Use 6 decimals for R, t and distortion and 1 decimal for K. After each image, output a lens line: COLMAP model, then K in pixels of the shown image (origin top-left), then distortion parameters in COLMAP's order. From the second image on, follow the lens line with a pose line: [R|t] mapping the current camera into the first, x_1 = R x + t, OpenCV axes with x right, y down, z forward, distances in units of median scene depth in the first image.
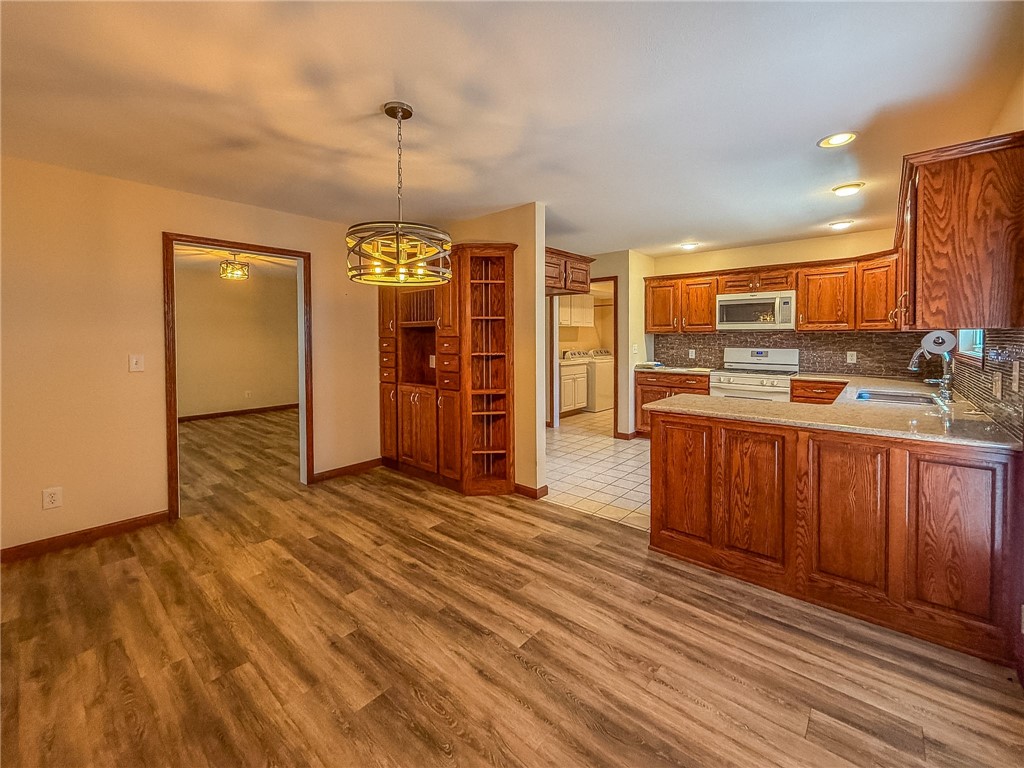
lens RADIAL K [[398.5, 0, 521.5], [0, 398.5, 344.5], [0, 0, 1]] dist [0.000262, -0.000547]
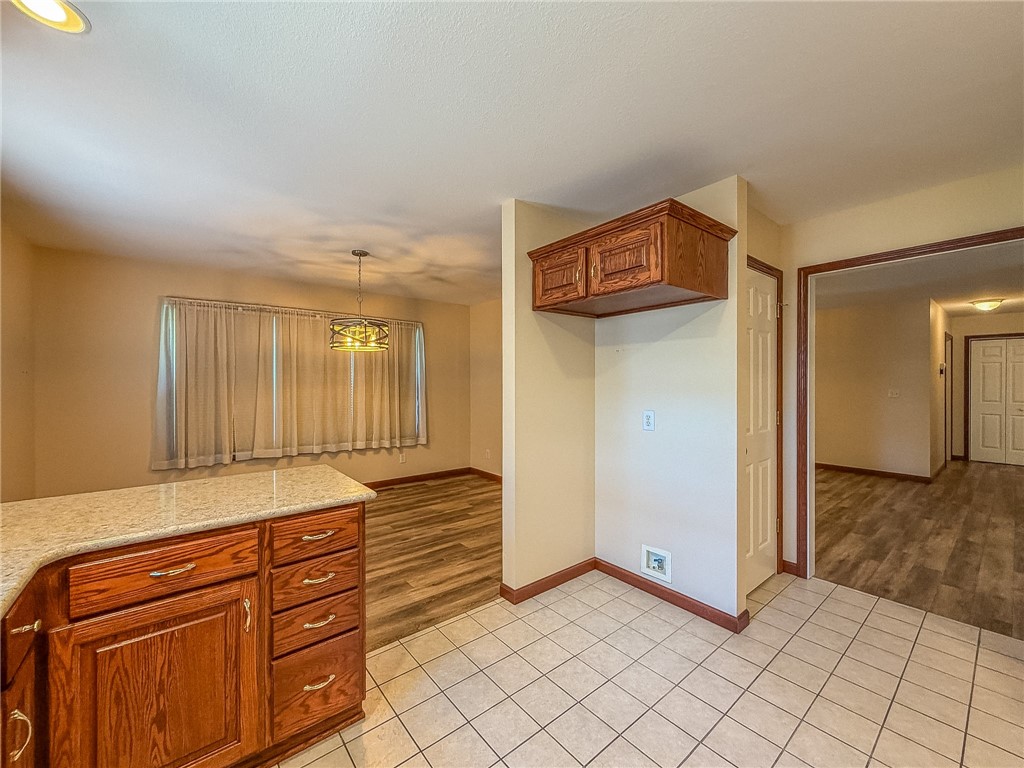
lens RADIAL K [[428.1, 0, 529.4], [0, 428.1, 392.3], [0, 0, 1]] dist [-0.000935, 0.000044]
pose [[-0.152311, 0.021337, -0.988102, 0.985496], [-0.024236, 0.999386, 0.025316, -0.024962], [0.988035, 0.027803, -0.151701, 1.381169]]
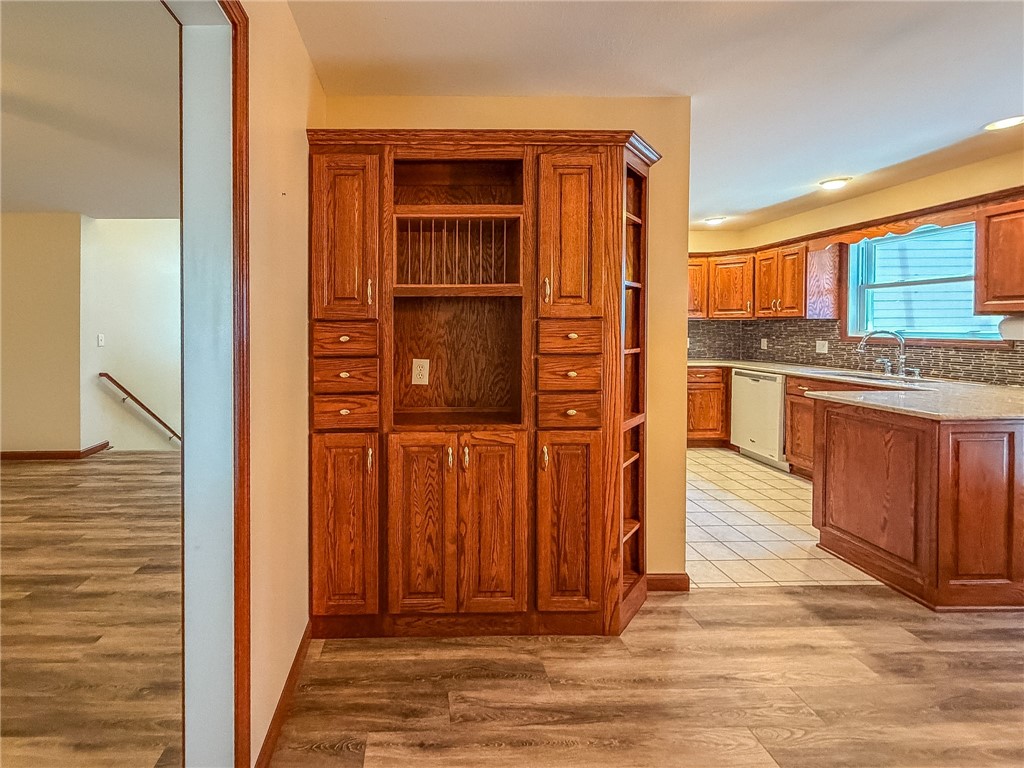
lens RADIAL K [[428.1, 0, 421.8], [0, 428.1, 331.4], [0, 0, 1]] dist [-0.000935, 0.000044]
pose [[0.771317, -0.005832, 0.636425, -0.806934], [0.010350, 0.999941, -0.003380, -0.004822], [-0.636367, 0.009195, 0.771331, 0.892615]]
